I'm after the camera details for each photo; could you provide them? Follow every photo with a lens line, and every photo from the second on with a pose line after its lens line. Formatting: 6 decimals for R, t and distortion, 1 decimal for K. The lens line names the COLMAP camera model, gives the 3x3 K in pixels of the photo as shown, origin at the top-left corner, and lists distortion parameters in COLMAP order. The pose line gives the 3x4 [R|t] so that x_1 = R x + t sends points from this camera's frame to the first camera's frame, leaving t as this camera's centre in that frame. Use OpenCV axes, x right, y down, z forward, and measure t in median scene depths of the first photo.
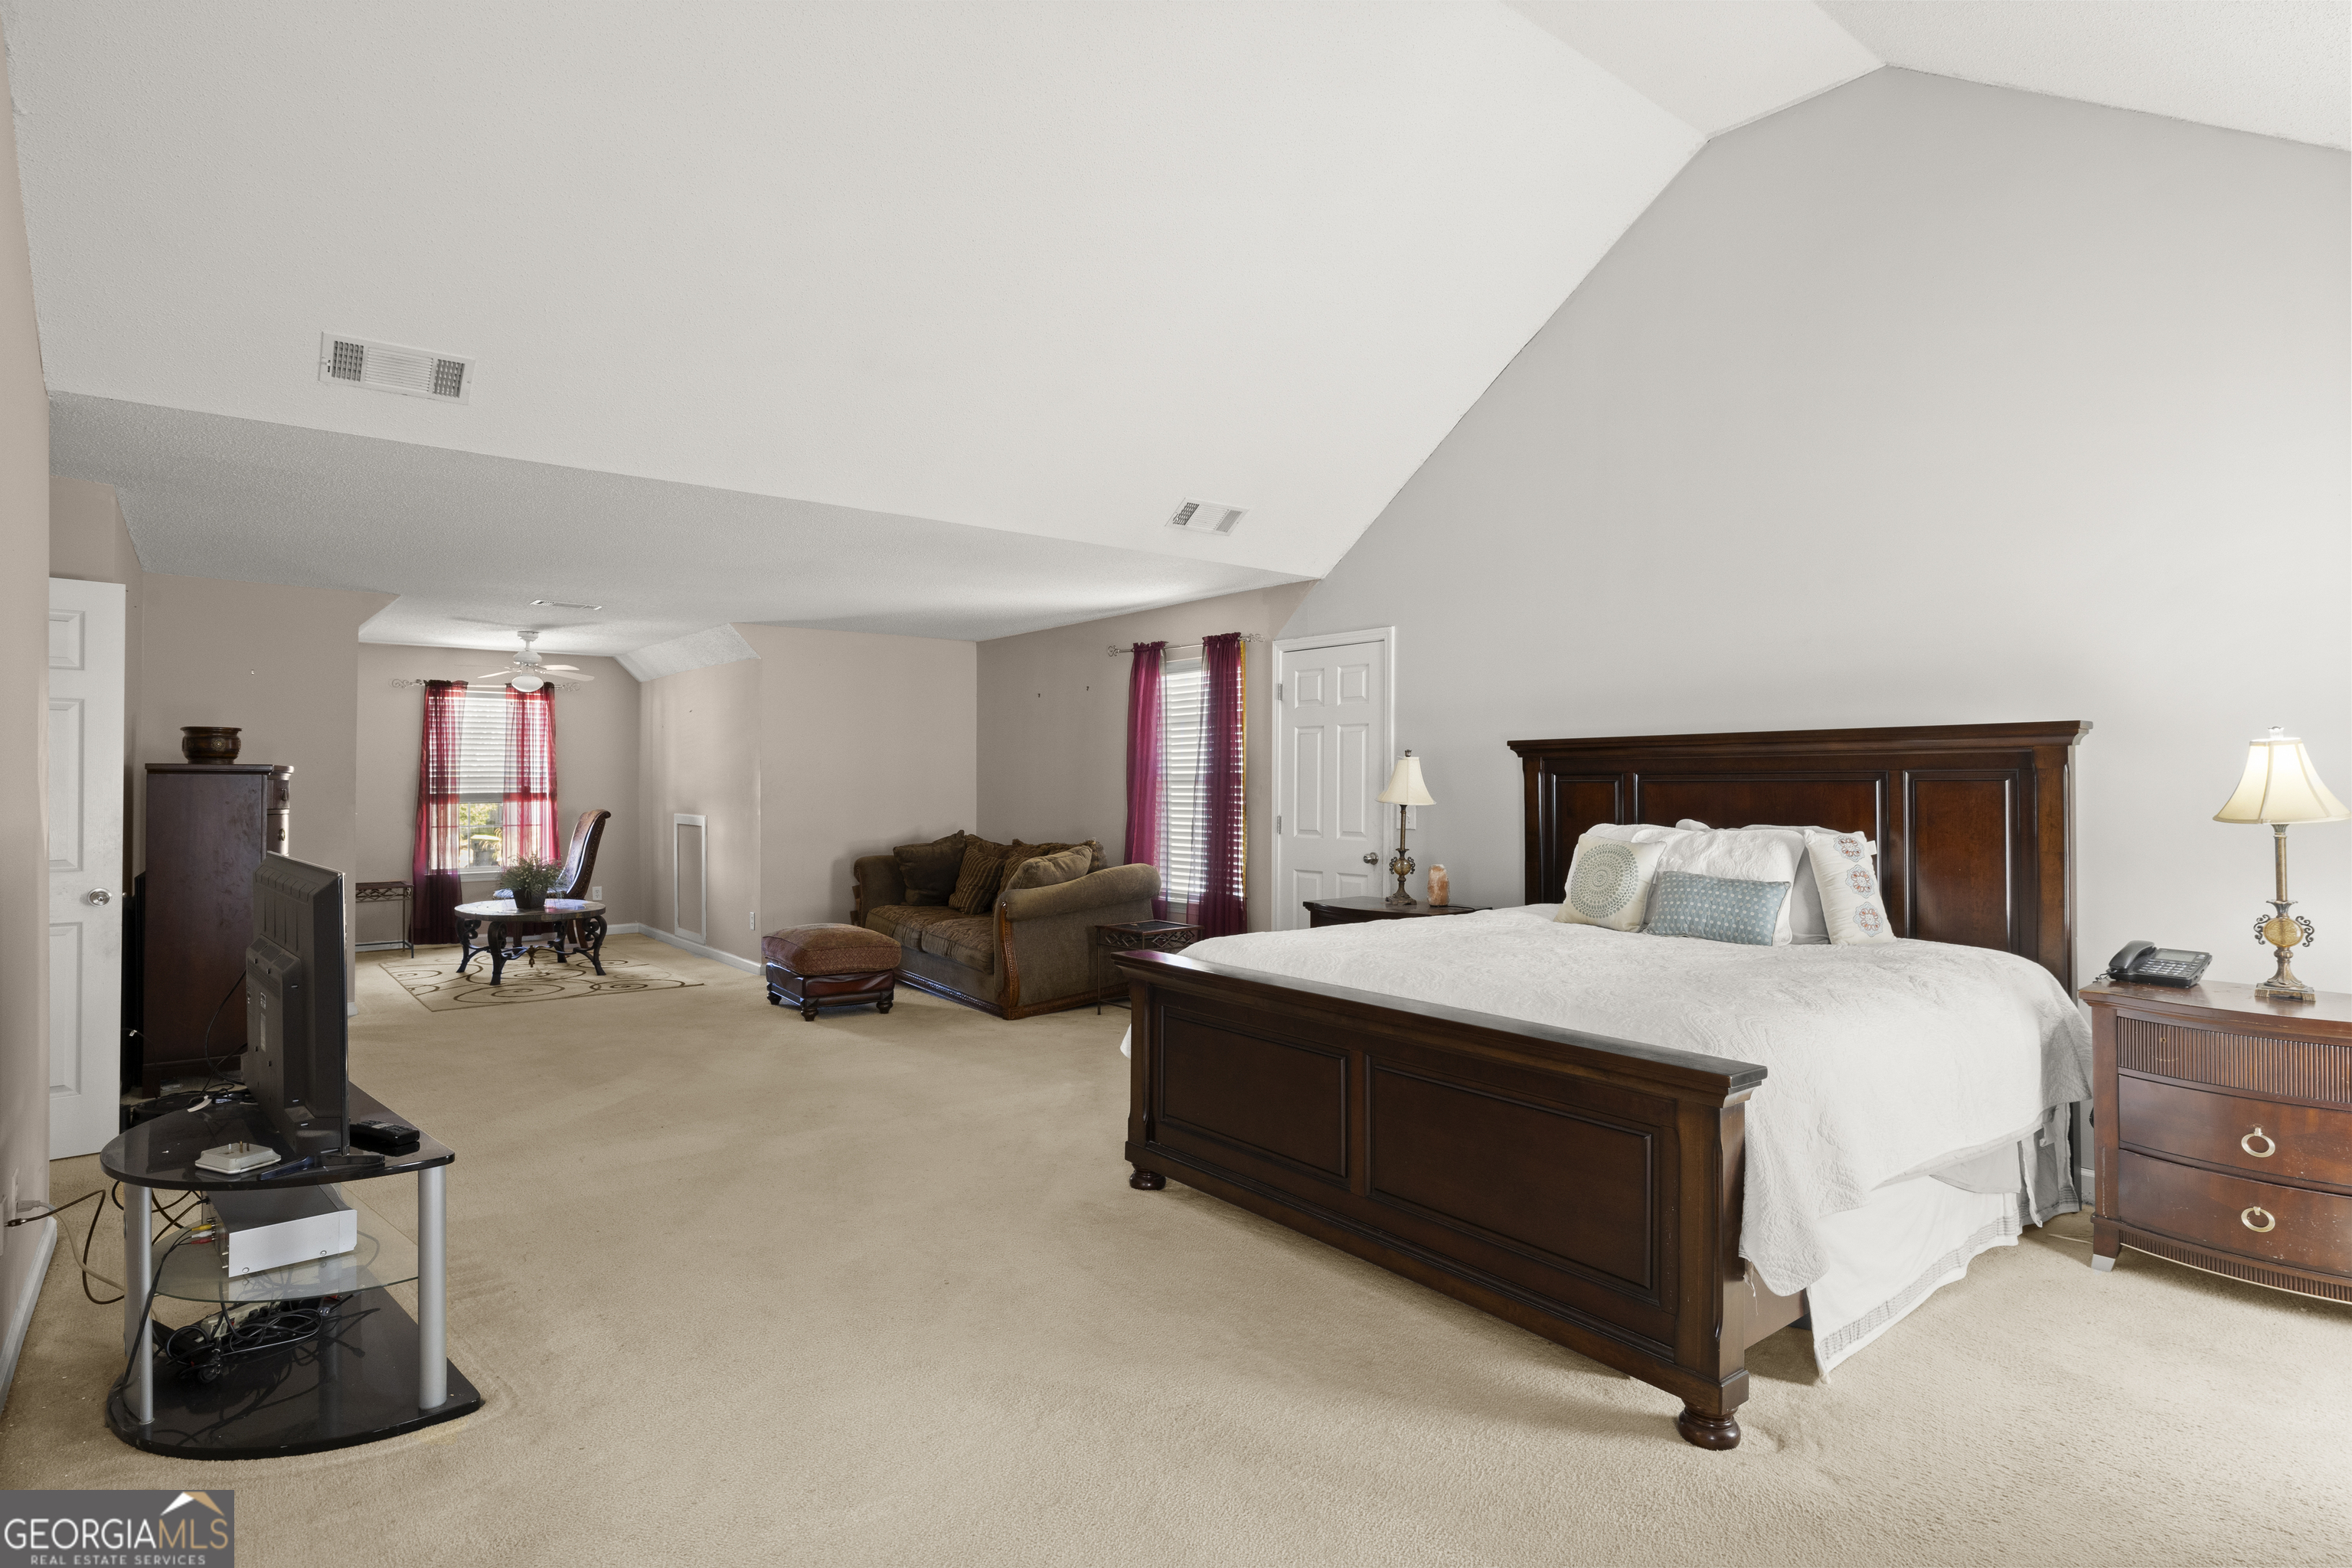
lens RADIAL K [[1259.8, 0, 1182.6], [0, 1259.8, 755.5], [0, 0, 1]] dist [-0.001729, -0.001045]
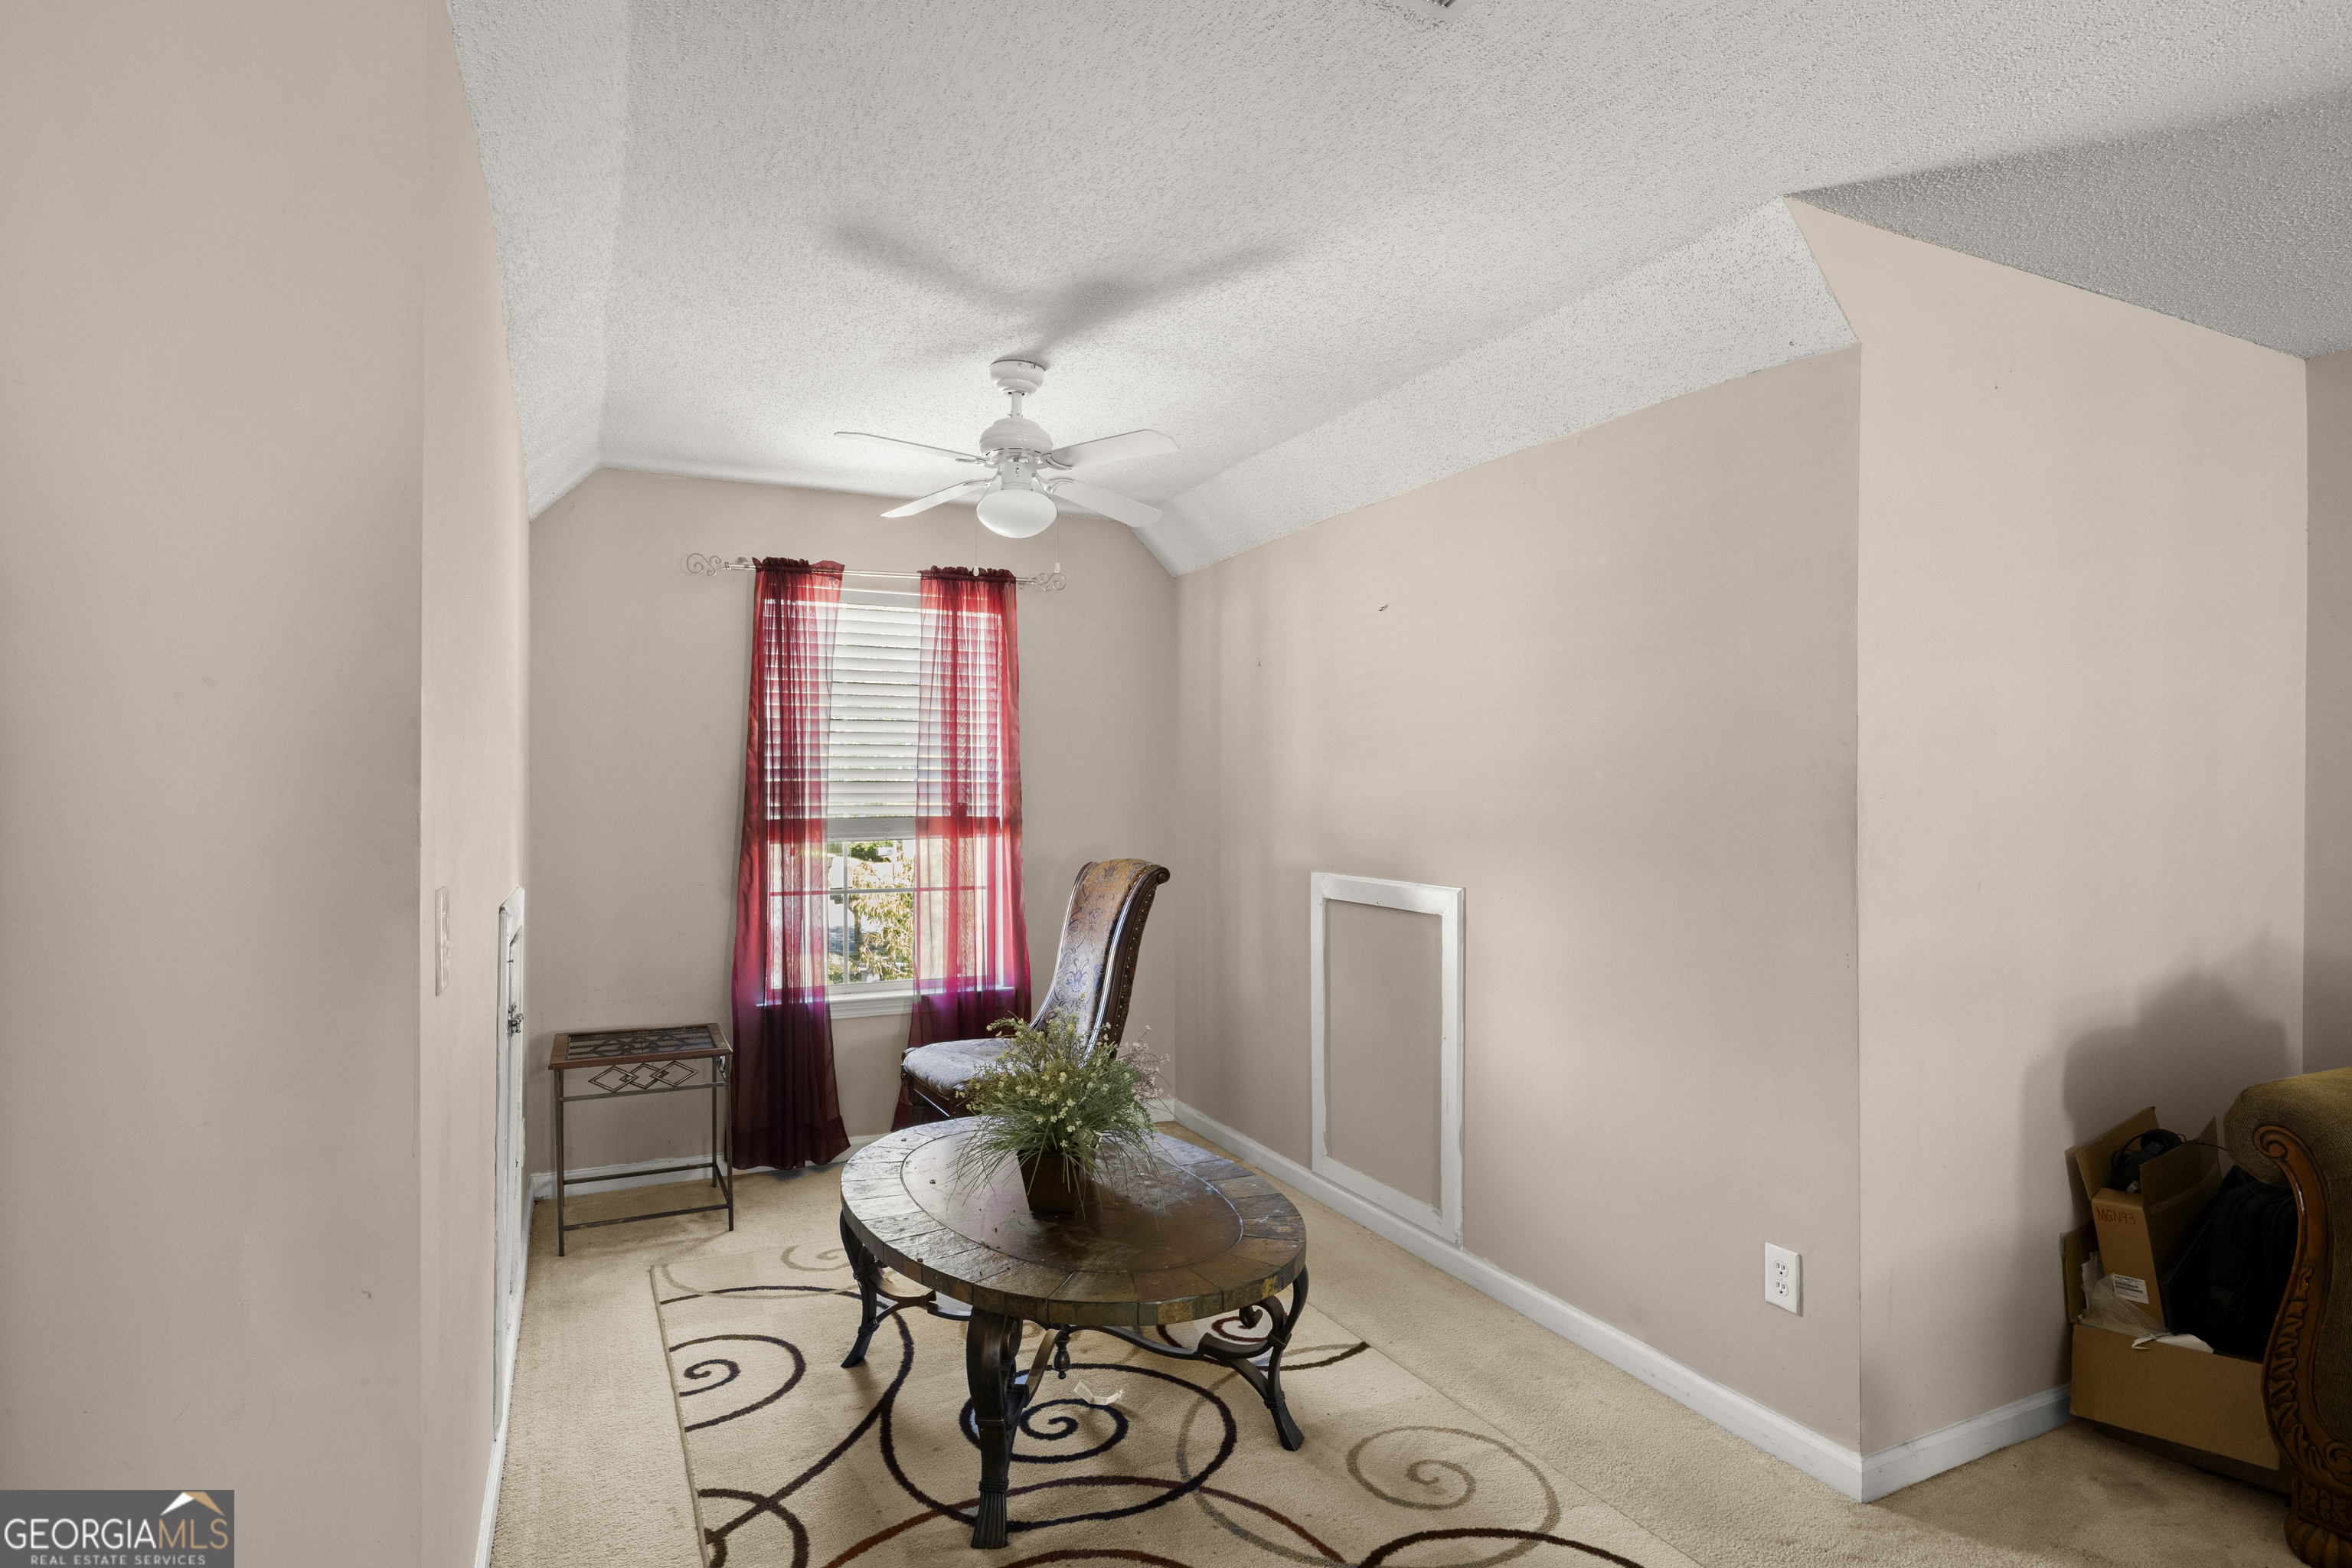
lens RADIAL K [[1248.7, 0, 1182.2], [0, 1248.7, 787.5], [0, 0, 1]] dist [-0.000336, 0.000615]
pose [[0.975822, 0.001823, -0.218558, -0.356984], [0.000931, 0.999921, 0.012498, 0.013869], [0.218563, -0.012400, 0.975744, 0.599048]]
